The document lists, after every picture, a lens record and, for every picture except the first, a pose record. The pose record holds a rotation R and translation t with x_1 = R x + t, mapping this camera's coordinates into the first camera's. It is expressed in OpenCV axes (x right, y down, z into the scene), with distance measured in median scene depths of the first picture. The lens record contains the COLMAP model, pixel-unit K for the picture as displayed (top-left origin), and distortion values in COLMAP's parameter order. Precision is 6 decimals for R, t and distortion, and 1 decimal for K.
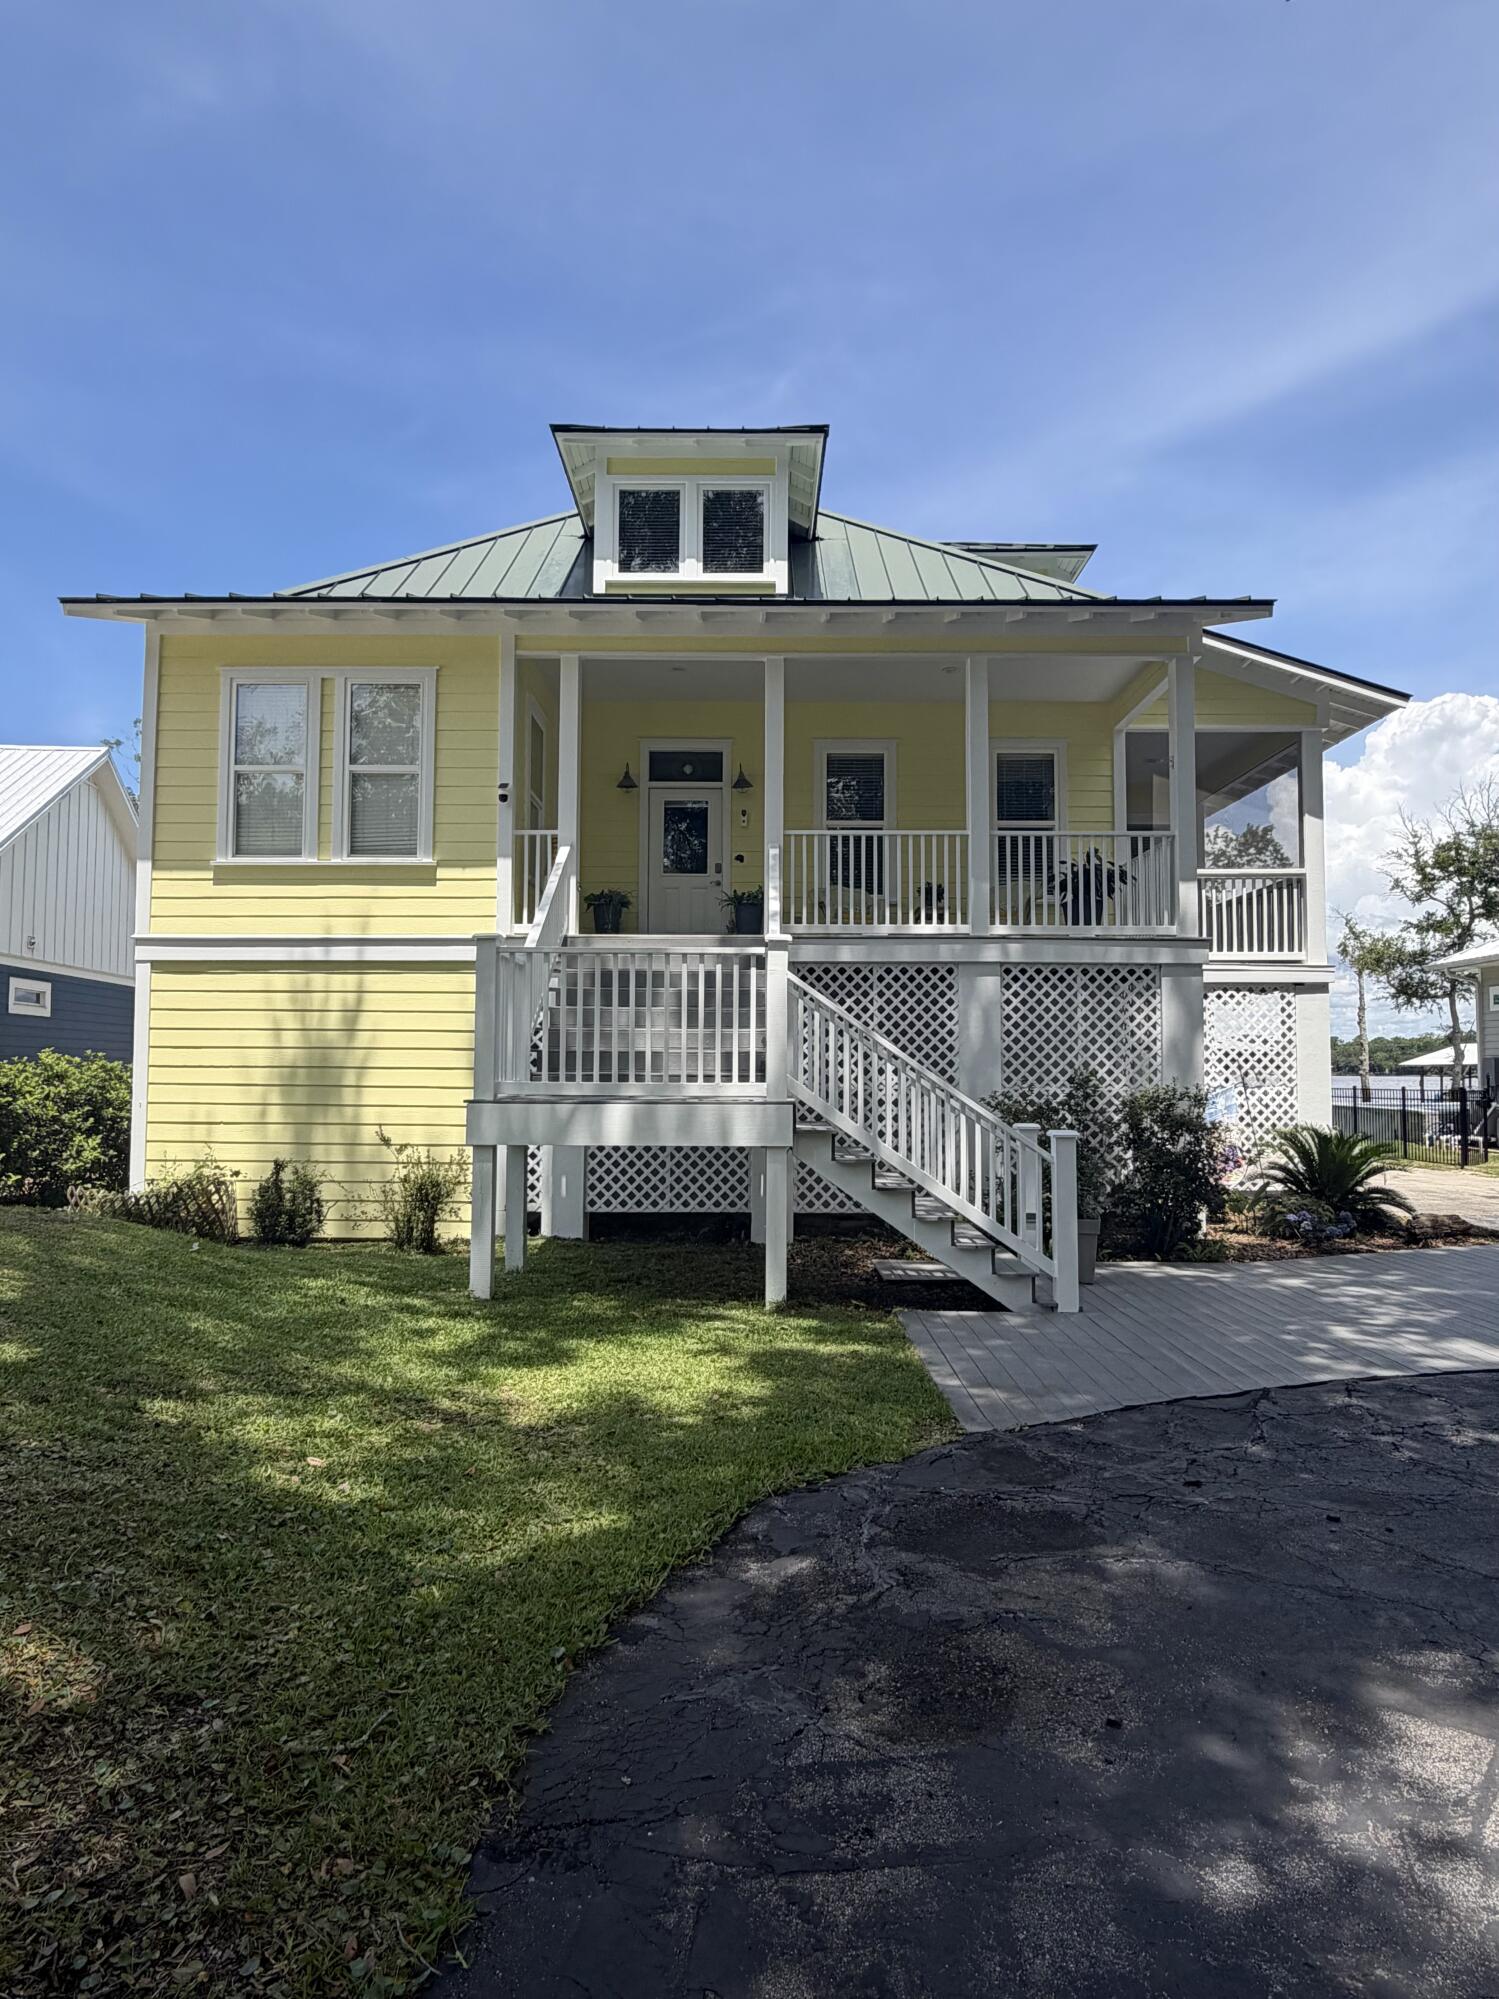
lens RADIAL K [[1138.3, 0, 749.5], [0, 1138.3, 999.5], [0, 0, 1]] dist [0.002239, 0.000560]
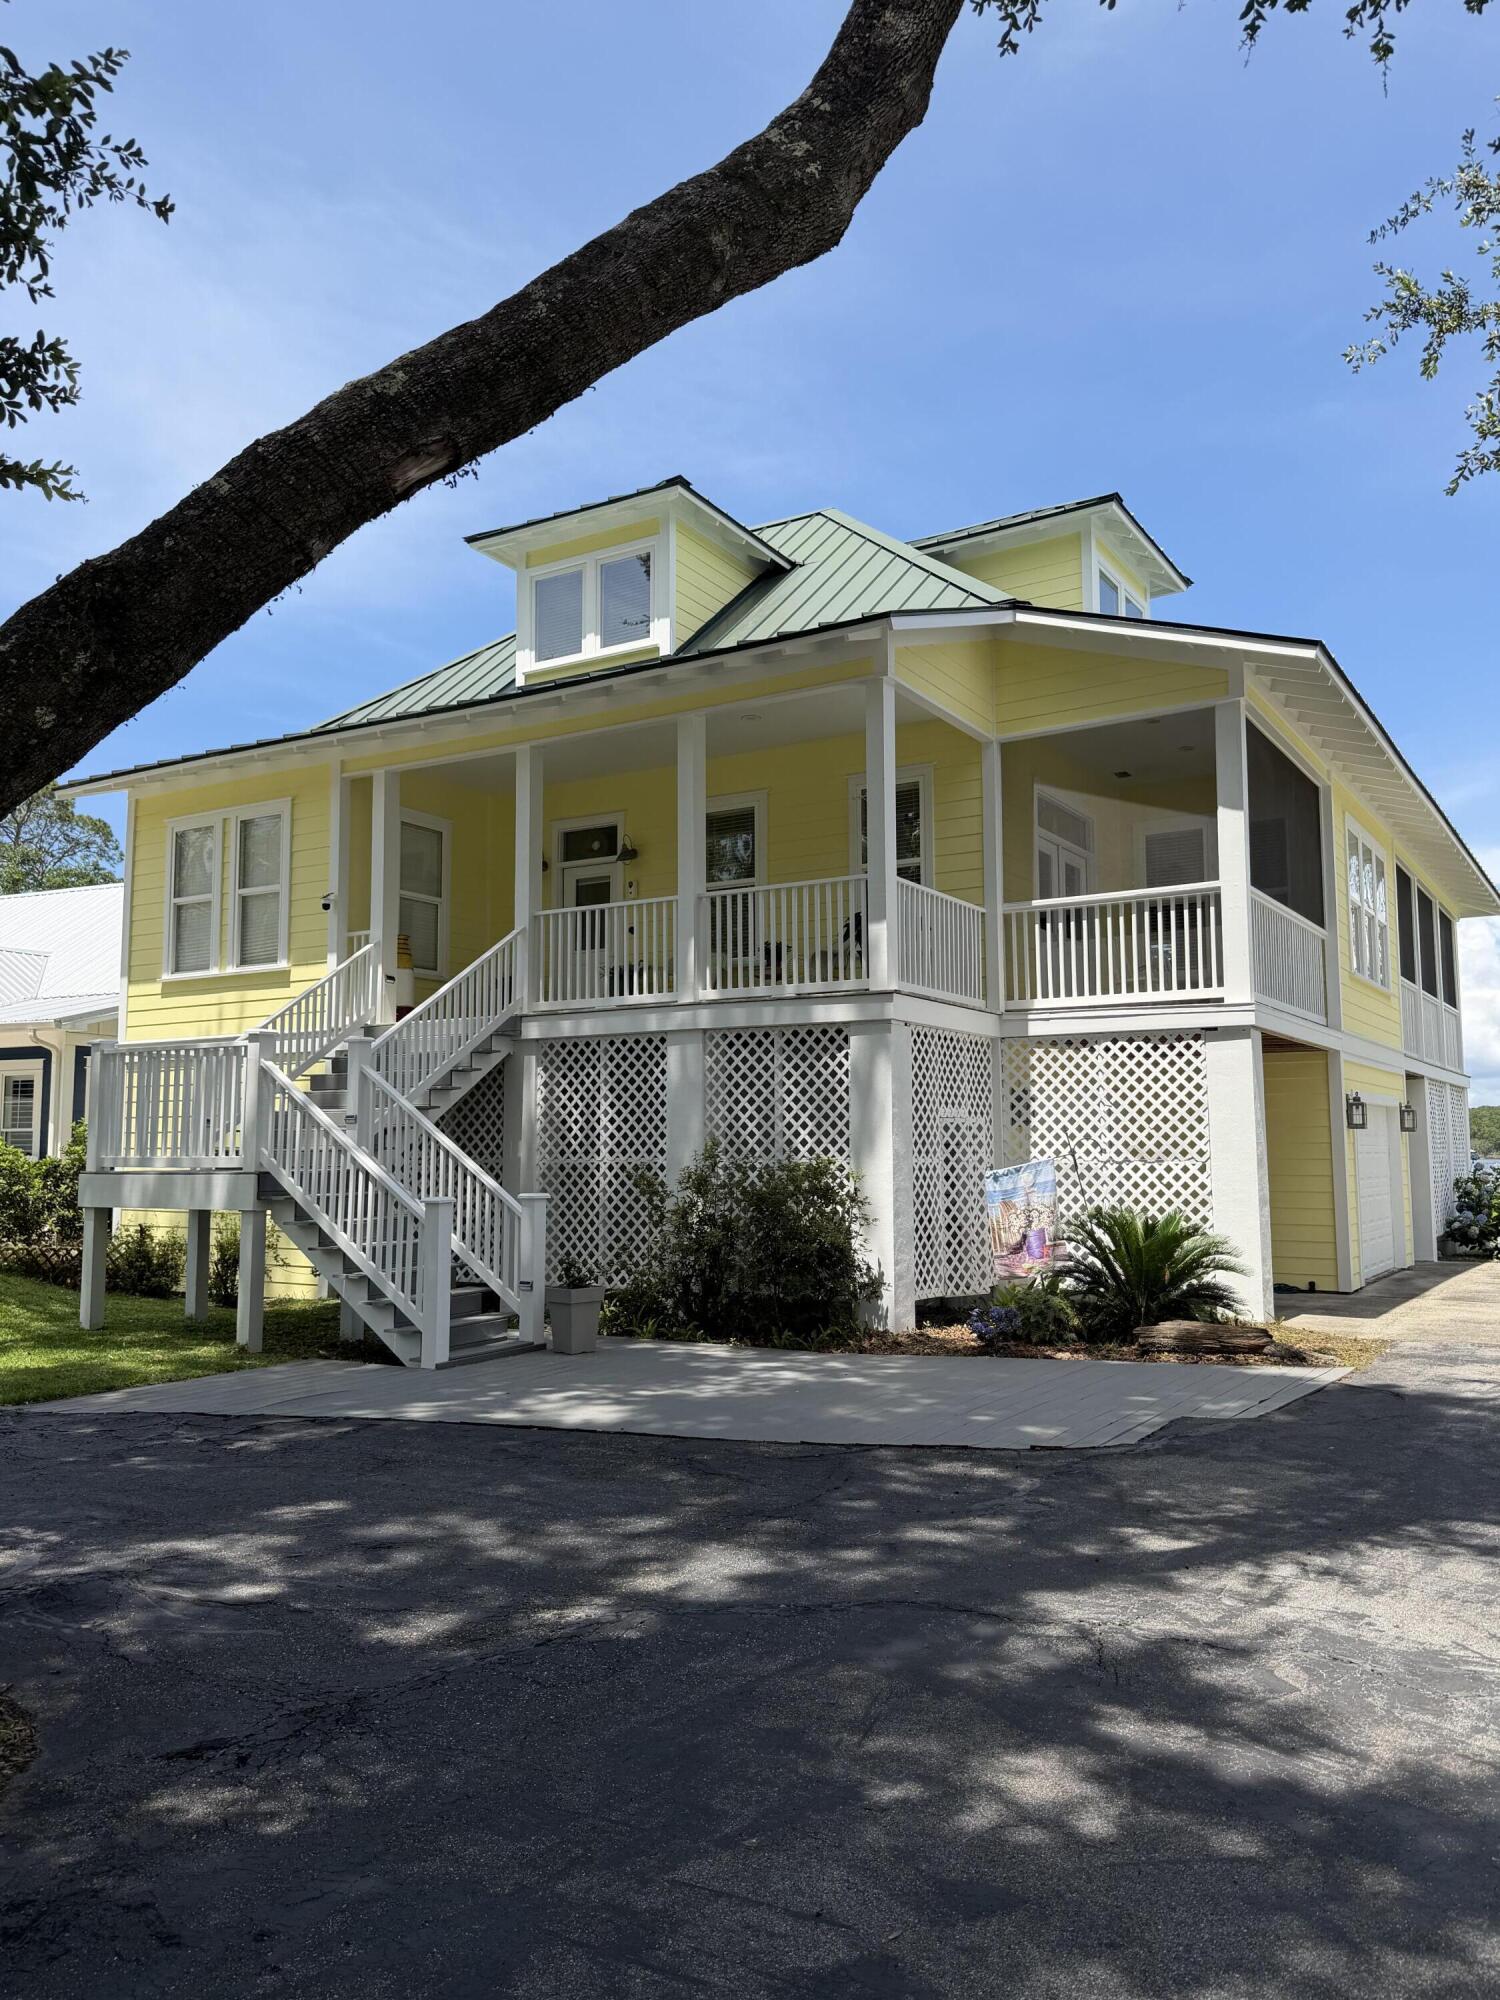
lens RADIAL K [[1464.1, 0, 750.9], [0, 1464.1, 976.3], [0, 0, 1]] dist [0.140436, -0.000467]
pose [[0.854956, -0.067131, -0.514338, 0.890575], [0.038562, 0.997072, -0.066037, 0.006522], [0.517265, 0.036625, 0.855041, -0.044726]]
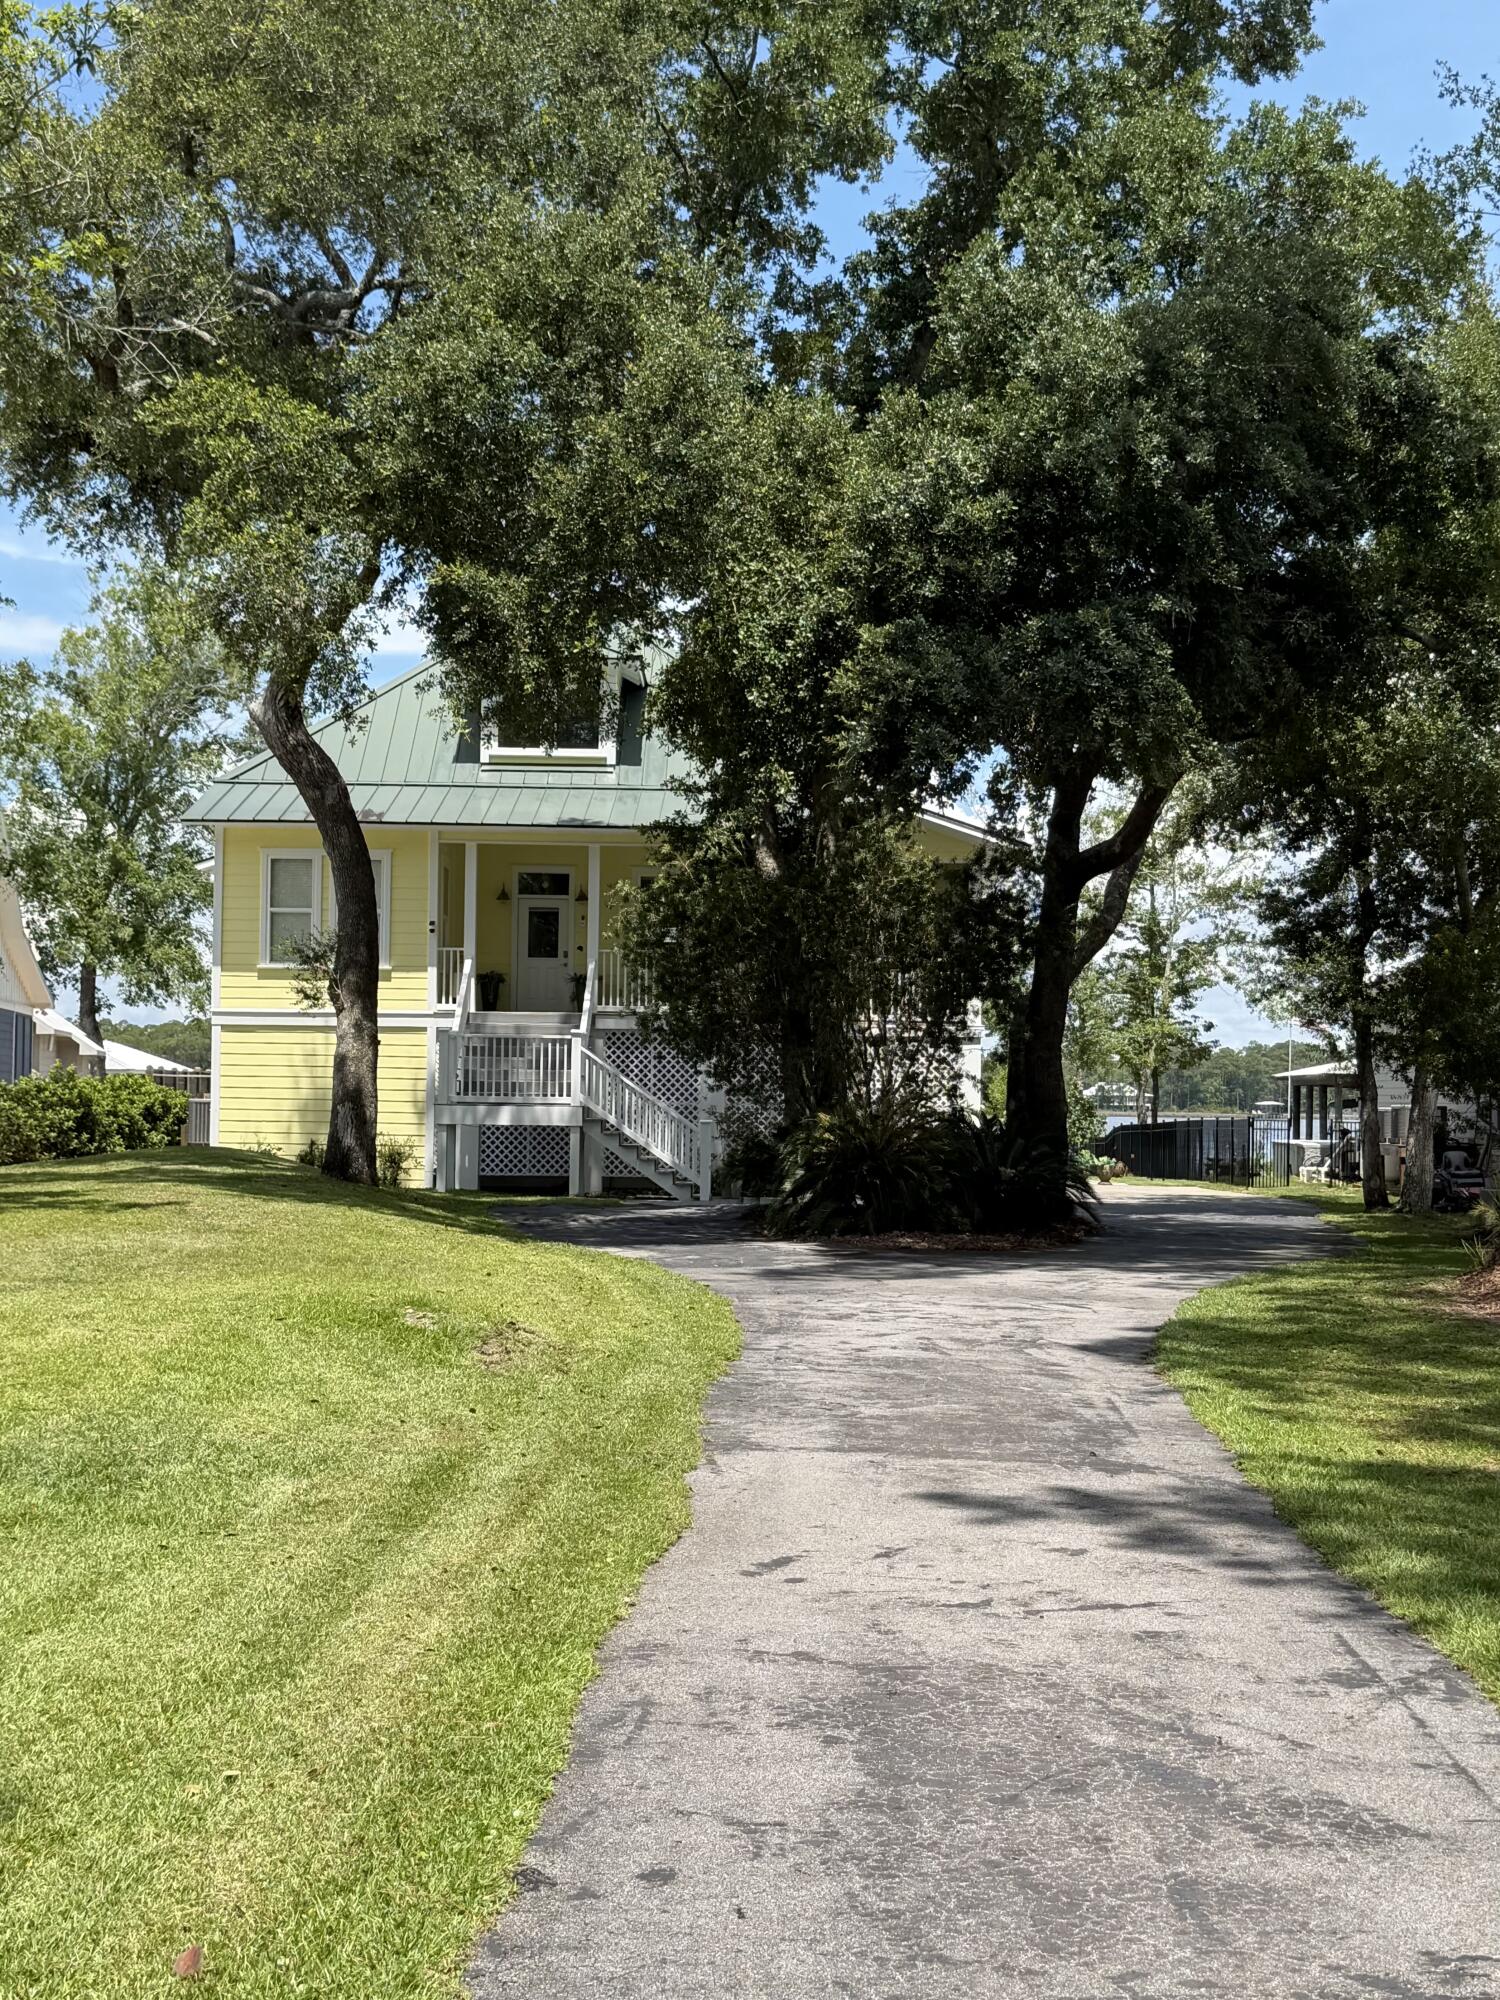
lens RADIAL K [[2695.9, 0, 742.3], [0, 2695.9, 1000.2], [0, 0, 1]] dist [0.150805, -0.415435]
pose [[0.999950, 0.009861, -0.001619, 0.248086], [-0.009823, 0.999711, 0.021940, -0.164282], [0.001835, -0.021923, 0.999758, -2.969123]]
